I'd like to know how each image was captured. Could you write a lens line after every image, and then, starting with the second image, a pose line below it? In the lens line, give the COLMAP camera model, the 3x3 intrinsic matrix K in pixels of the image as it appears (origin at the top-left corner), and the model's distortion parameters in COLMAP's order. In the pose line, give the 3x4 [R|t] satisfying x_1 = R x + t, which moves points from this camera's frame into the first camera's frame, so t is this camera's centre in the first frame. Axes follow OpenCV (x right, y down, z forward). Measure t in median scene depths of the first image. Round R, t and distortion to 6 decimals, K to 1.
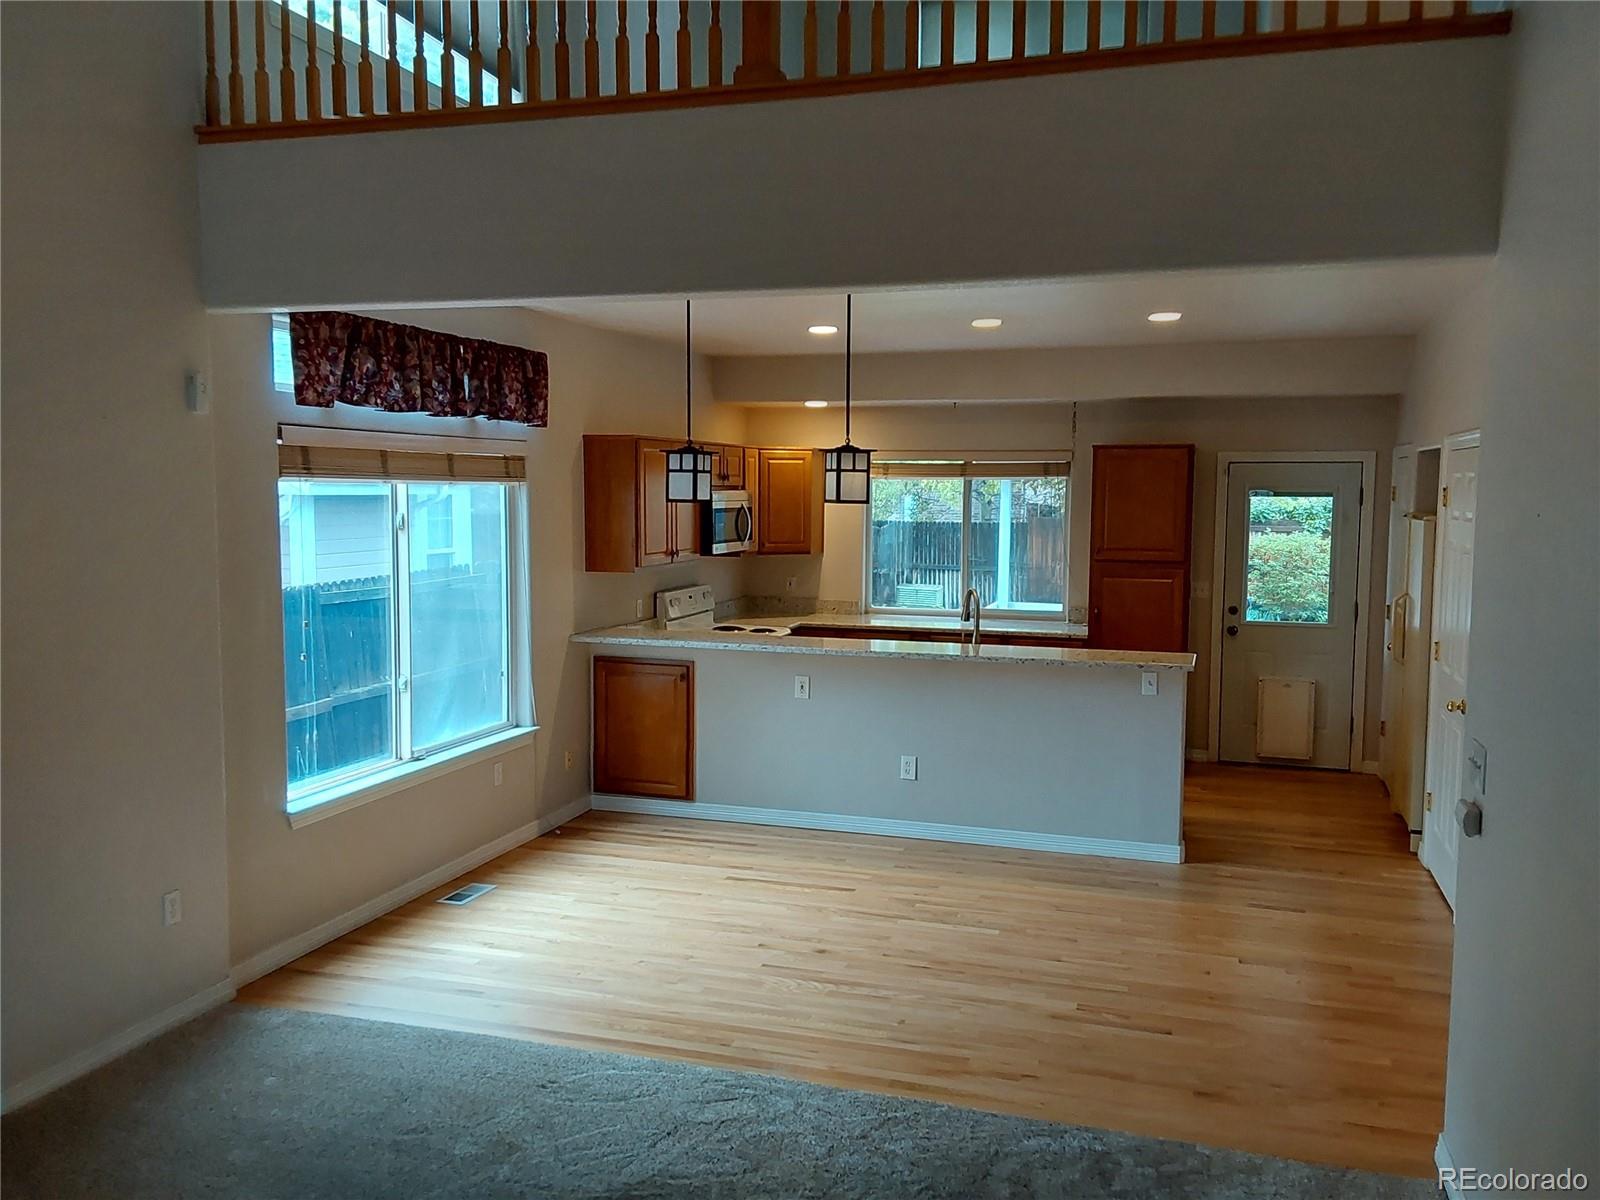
lens RADIAL K [[1284.8, 0, 809.4], [0, 1284.8, 602.9], [0, 0, 1]] dist [0.091665, -0.123923]
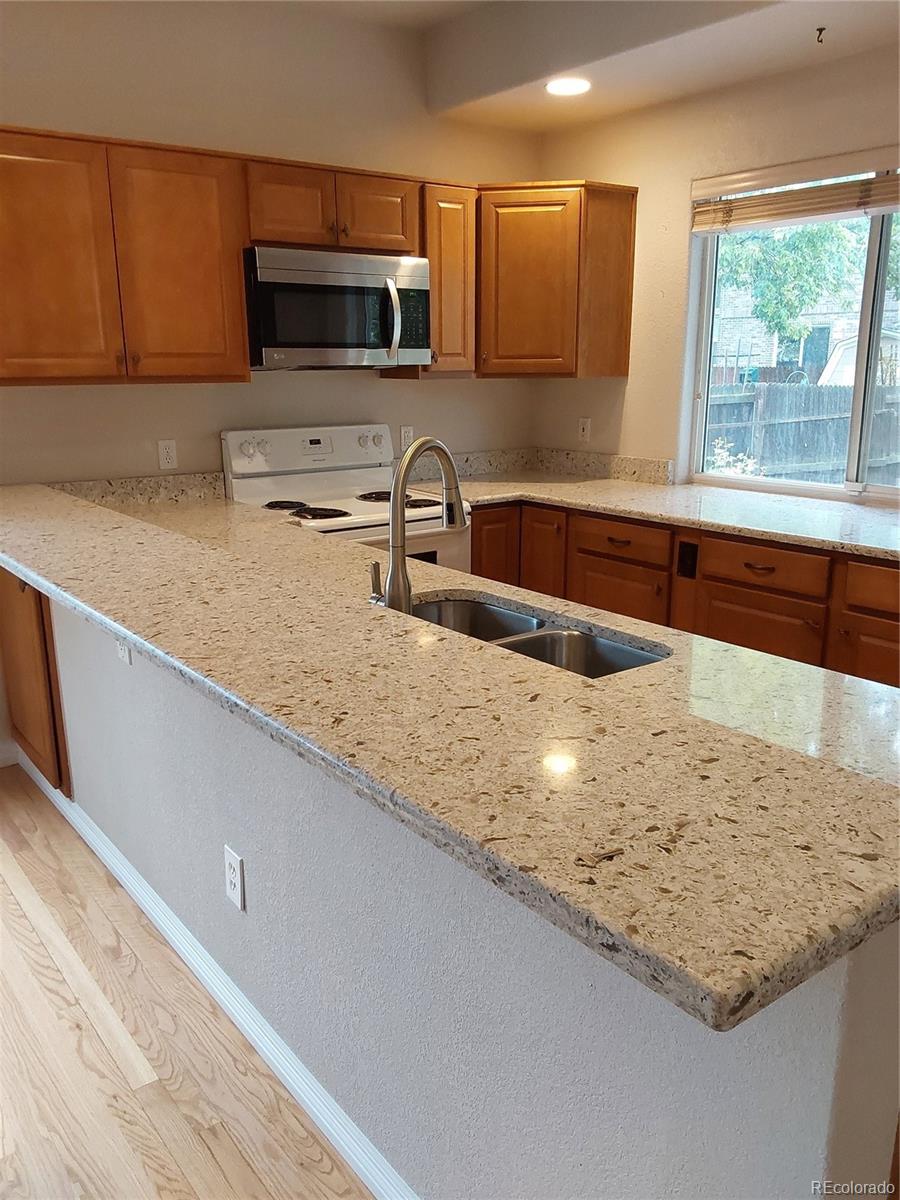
lens RADIAL K [[963.6, 0, 450.0], [0, 963.6, 600.0], [0, 0, 1]] dist [0.091665, -0.123923]
pose [[0.815062, 0.128862, -0.564861, 0.406423], [-0.039445, 0.985032, 0.167800, -0.017217], [0.578029, -0.114487, 0.807945, 1.105557]]
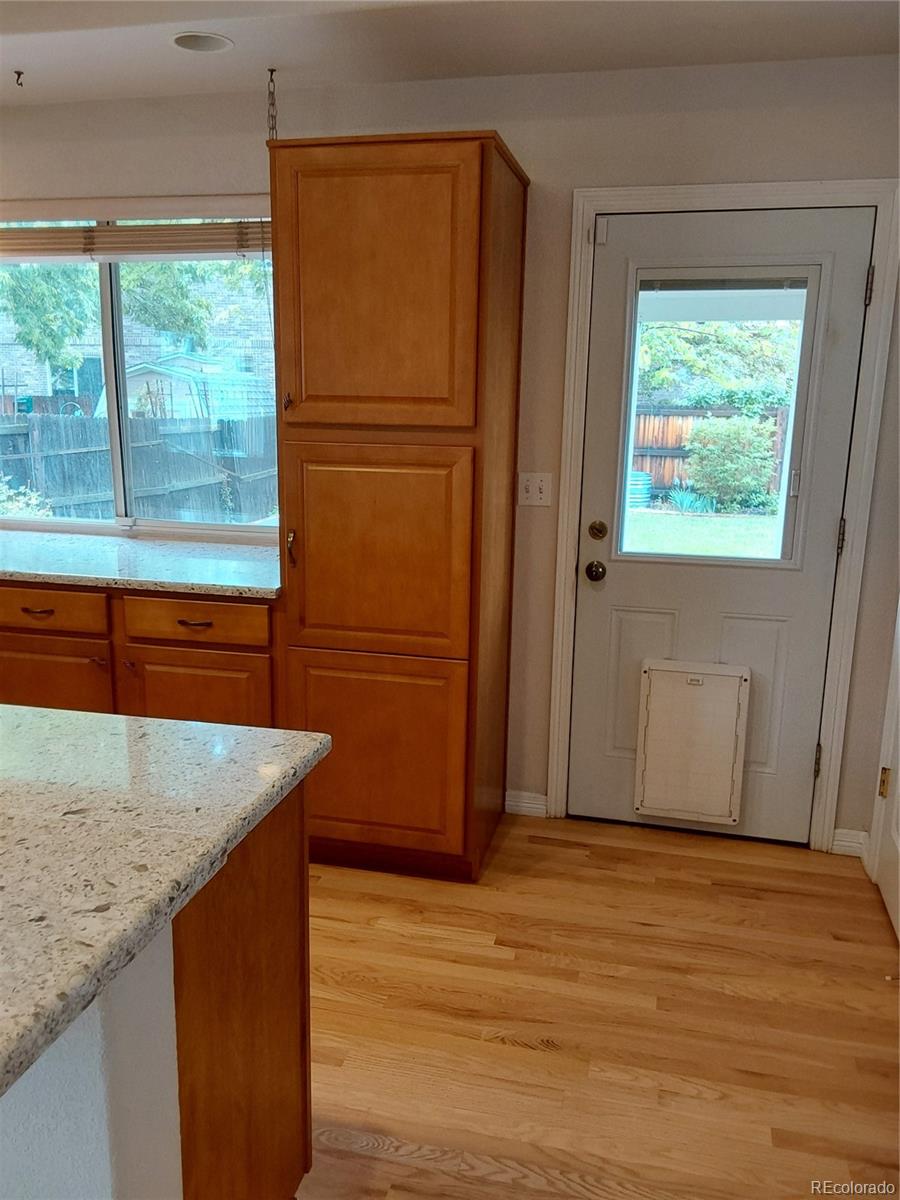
lens RADIAL K [[963.6, 0, 450.0], [0, 963.6, 600.0], [0, 0, 1]] dist [0.091665, -0.123923]
pose [[0.997144, -0.005804, 0.075307, 0.424445], [-0.003615, 0.992232, 0.124346, -0.024578], [-0.075444, -0.124263, 0.989377, 1.107707]]
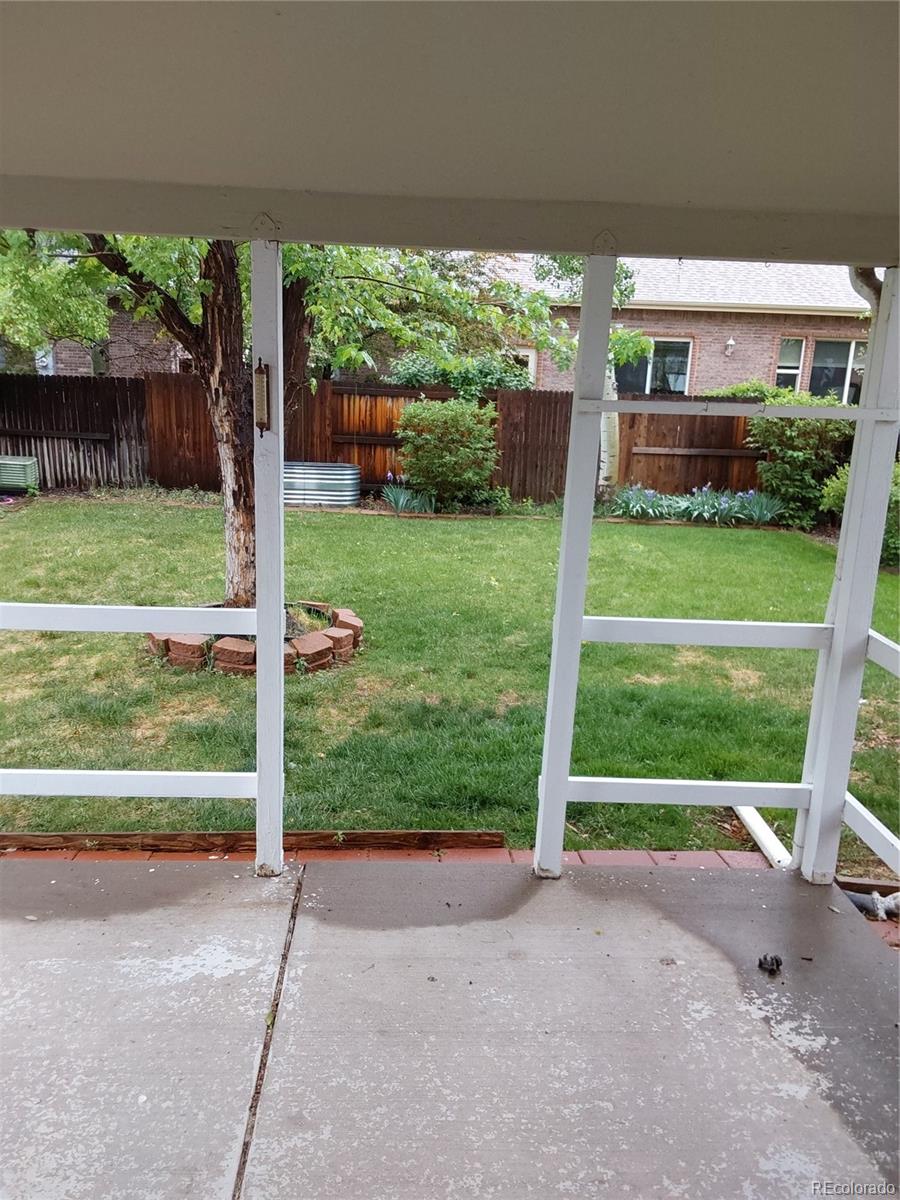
lens RADIAL K [[963.6, 0, 450.0], [0, 963.6, 600.0], [0, 0, 1]] dist [0.091665, -0.123923]
pose [[0.933903, -0.058665, 0.352679, 0.620041], [0.002227, 0.987382, 0.158344, -0.110041], [-0.357518, -0.147092, 0.922250, 1.728723]]
